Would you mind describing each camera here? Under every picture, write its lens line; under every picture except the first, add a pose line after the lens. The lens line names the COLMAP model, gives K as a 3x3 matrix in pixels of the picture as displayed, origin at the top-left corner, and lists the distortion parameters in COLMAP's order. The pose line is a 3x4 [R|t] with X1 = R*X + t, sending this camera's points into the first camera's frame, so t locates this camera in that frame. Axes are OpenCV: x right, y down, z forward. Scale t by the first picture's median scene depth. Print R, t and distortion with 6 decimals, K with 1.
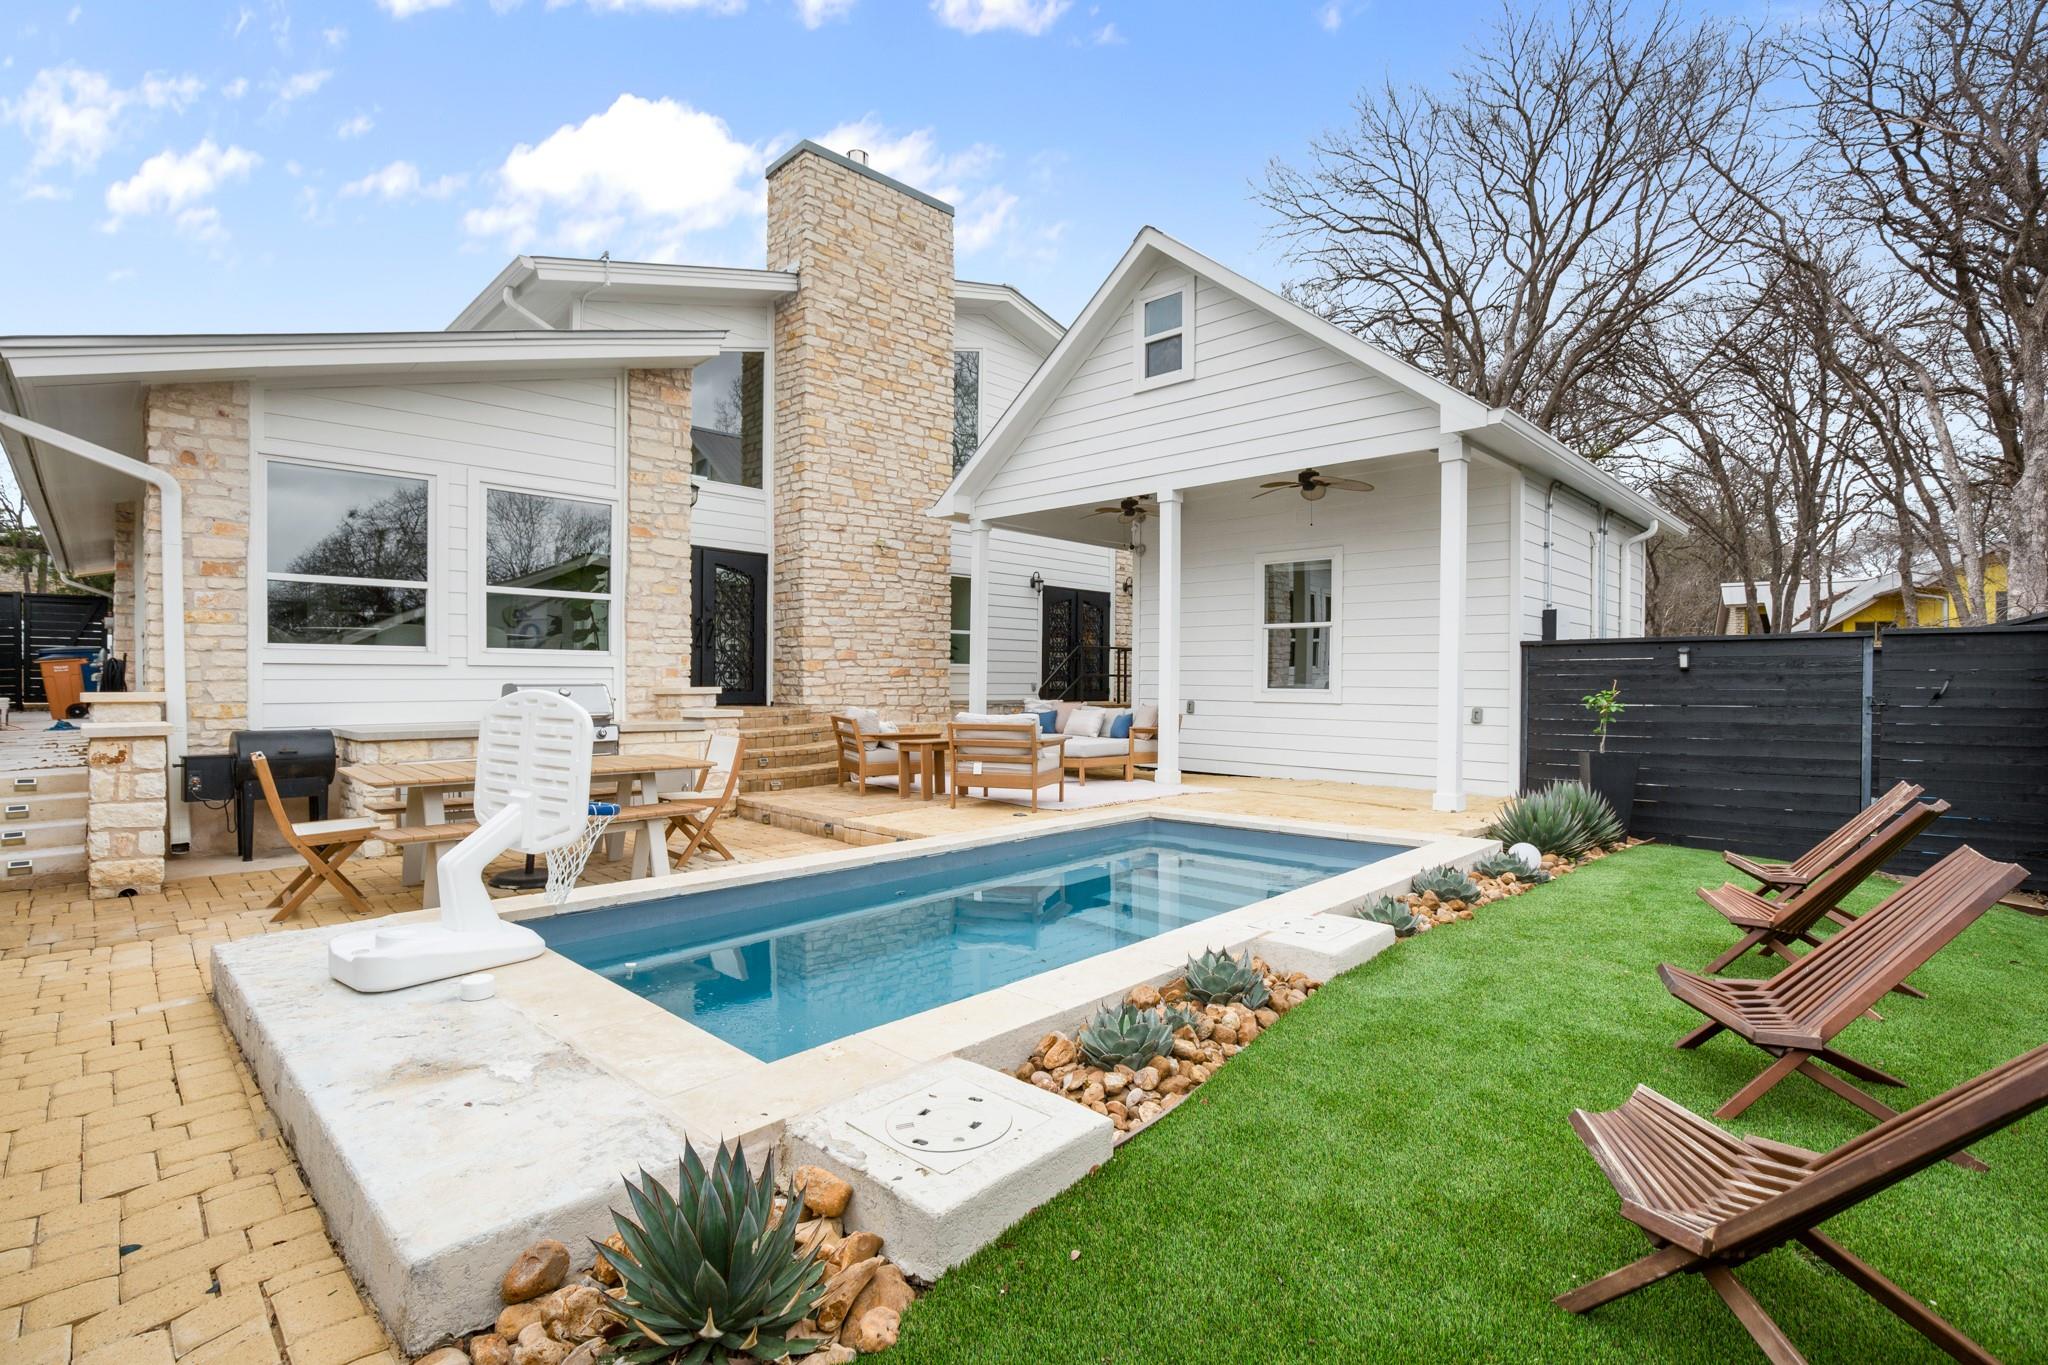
lens RADIAL K [[947.1, 0, 1036.0], [0, 947.1, 696.0], [0, 0, 1]] dist [-0.032711, 0.000500]
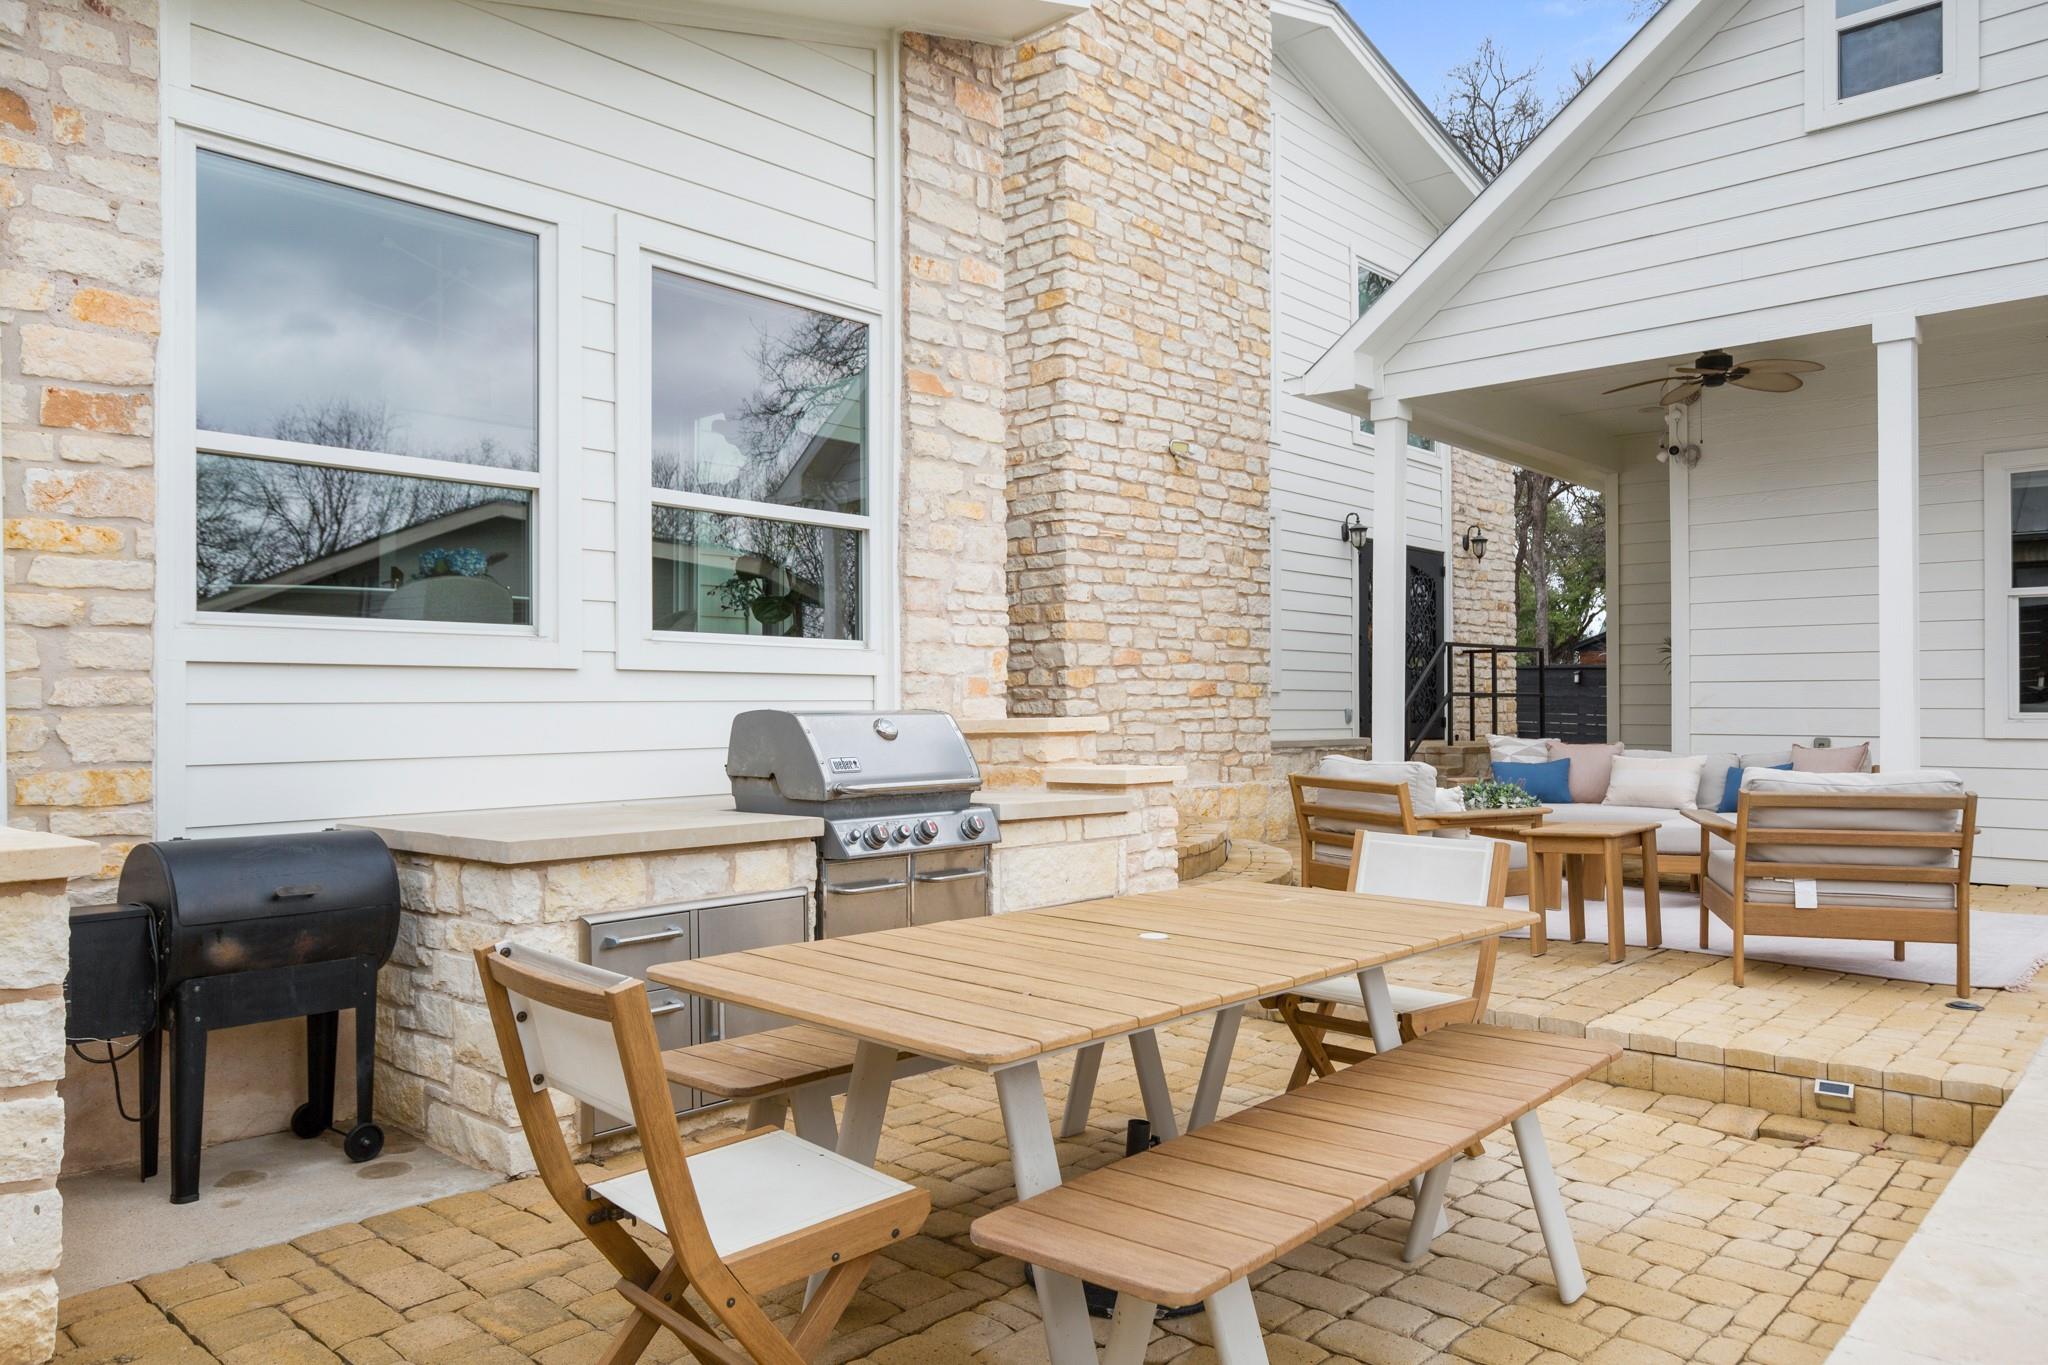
lens RADIAL K [[1385.2, 0, 1032.7], [0, 1385.2, 698.1], [0, 0, 1]] dist [-0.000250, 0.002554]
pose [[0.999559, -0.008184, 0.028532, -0.286591], [0.008903, 0.999644, -0.025157, -0.001376], [-0.028316, 0.025400, 0.999276, 0.235740]]
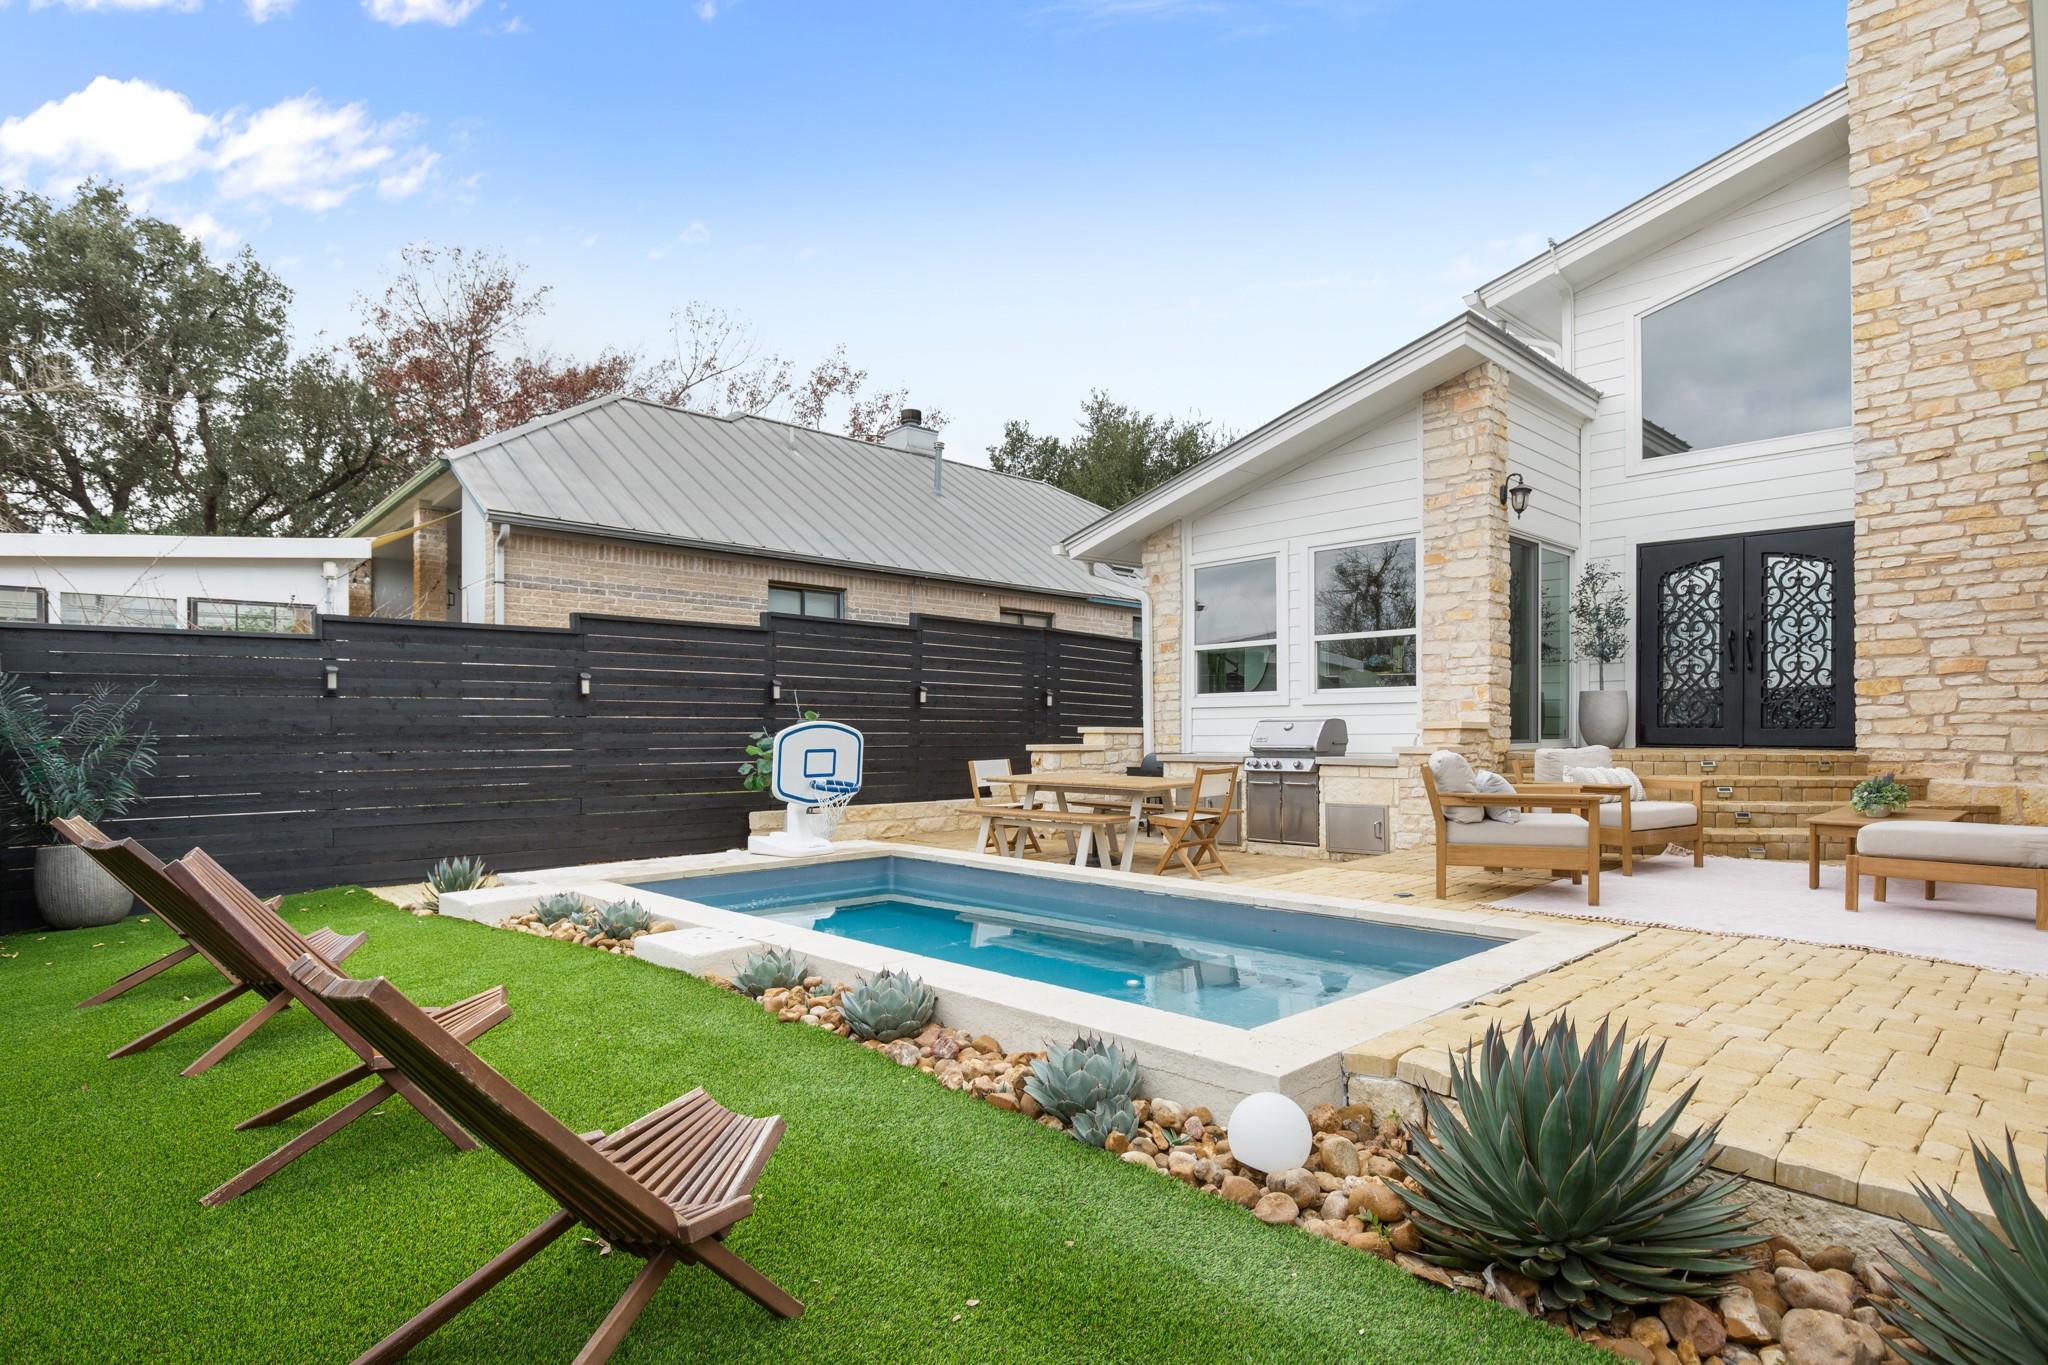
lens RADIAL K [[1032.5, 0, 1025.7], [0, 1032.5, 734.0], [0, 0, 1]] dist [-0.028526, 0.006309]
pose [[-0.043159, -0.001386, -0.999067, 0.469012], [-0.010158, 0.999948, -0.000948, 0.005765], [0.999017, 0.010108, -0.043171, 0.467223]]
